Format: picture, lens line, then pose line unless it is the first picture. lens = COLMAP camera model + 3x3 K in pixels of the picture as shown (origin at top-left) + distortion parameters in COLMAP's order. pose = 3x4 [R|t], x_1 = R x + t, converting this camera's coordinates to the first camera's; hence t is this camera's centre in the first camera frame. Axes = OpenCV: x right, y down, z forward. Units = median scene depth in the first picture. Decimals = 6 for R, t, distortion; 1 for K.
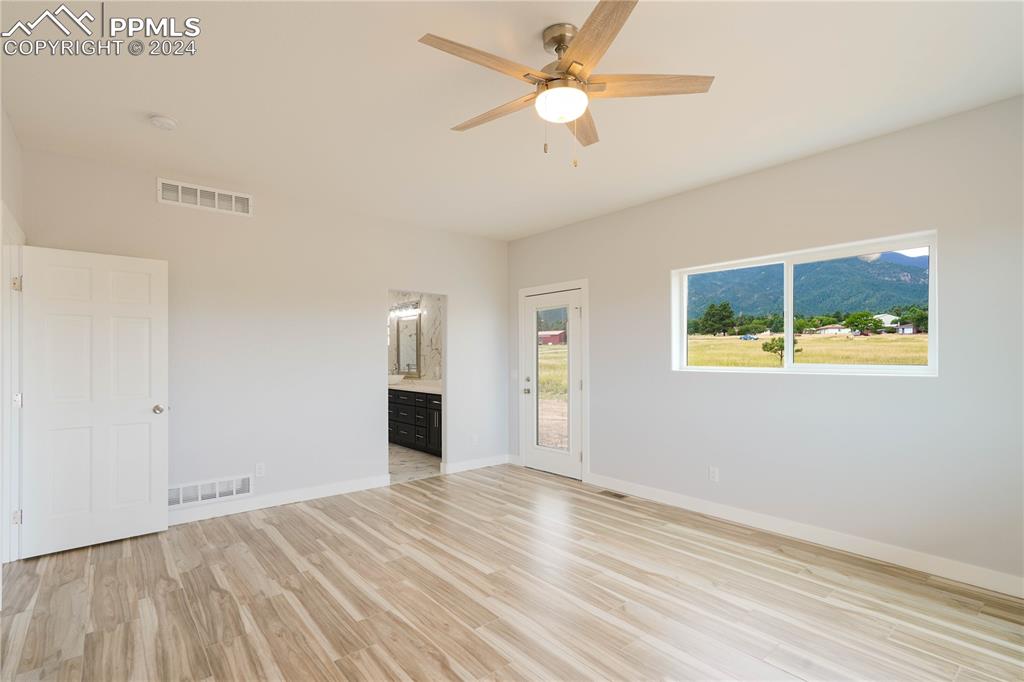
lens RADIAL K [[468.8, 0, 506.9], [0, 468.8, 363.2], [0, 0, 1]] dist [-0.004692, 0.005597]
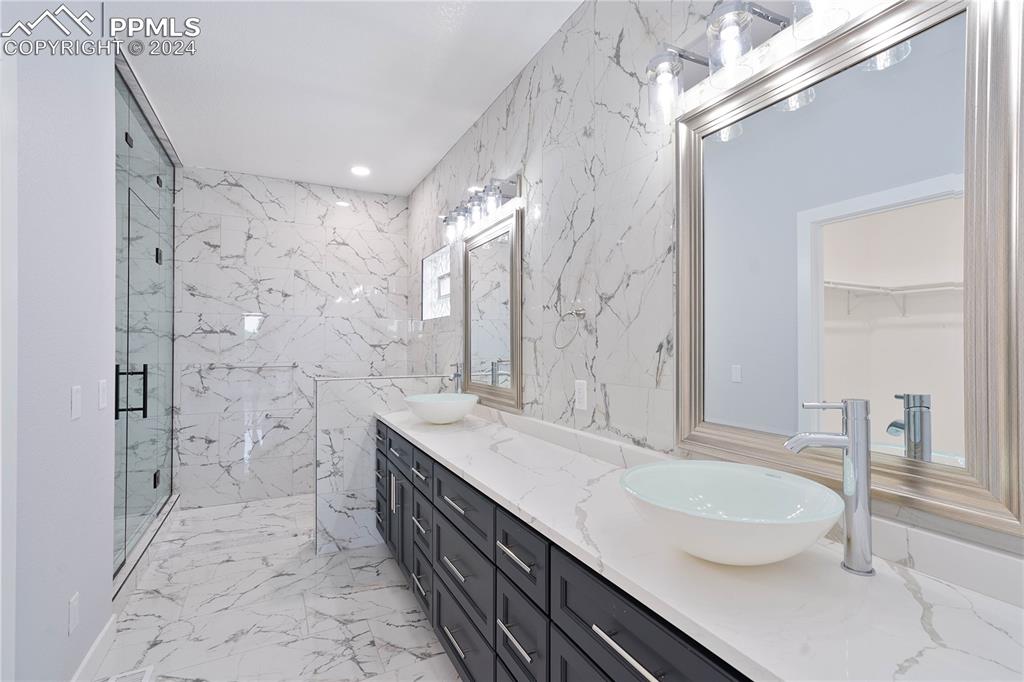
lens RADIAL K [[468.8, 0, 510.0], [0, 468.8, 340.3], [0, 0, 1]] dist [-0.004692, 0.005597]
pose [[0.975176, -0.004953, -0.221374, -0.219465], [-0.000145, 0.999735, -0.023008, -0.015246], [0.221429, 0.022469, 0.974918, 1.236074]]
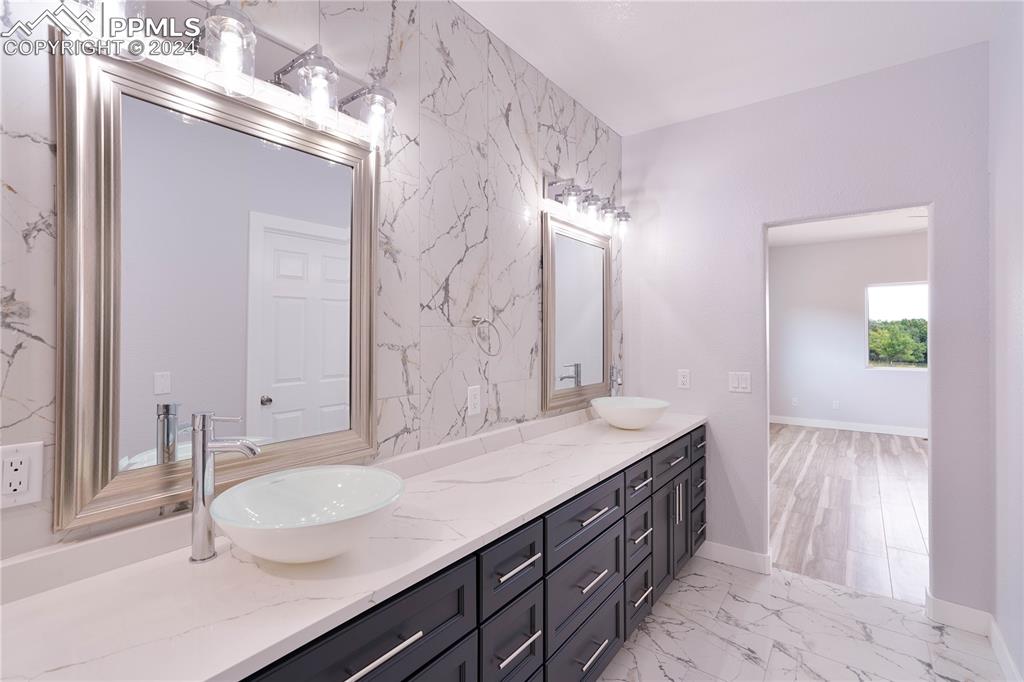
lens RADIAL K [[468.8, 0, 513.8], [0, 468.8, 338.4], [0, 0, 1]] dist [-0.004692, 0.005597]
pose [[-0.230855, -0.003519, 0.972982, -0.733322], [0.017186, 0.999823, 0.007694, -0.037801], [-0.972836, 0.018498, -0.230754, 1.783722]]
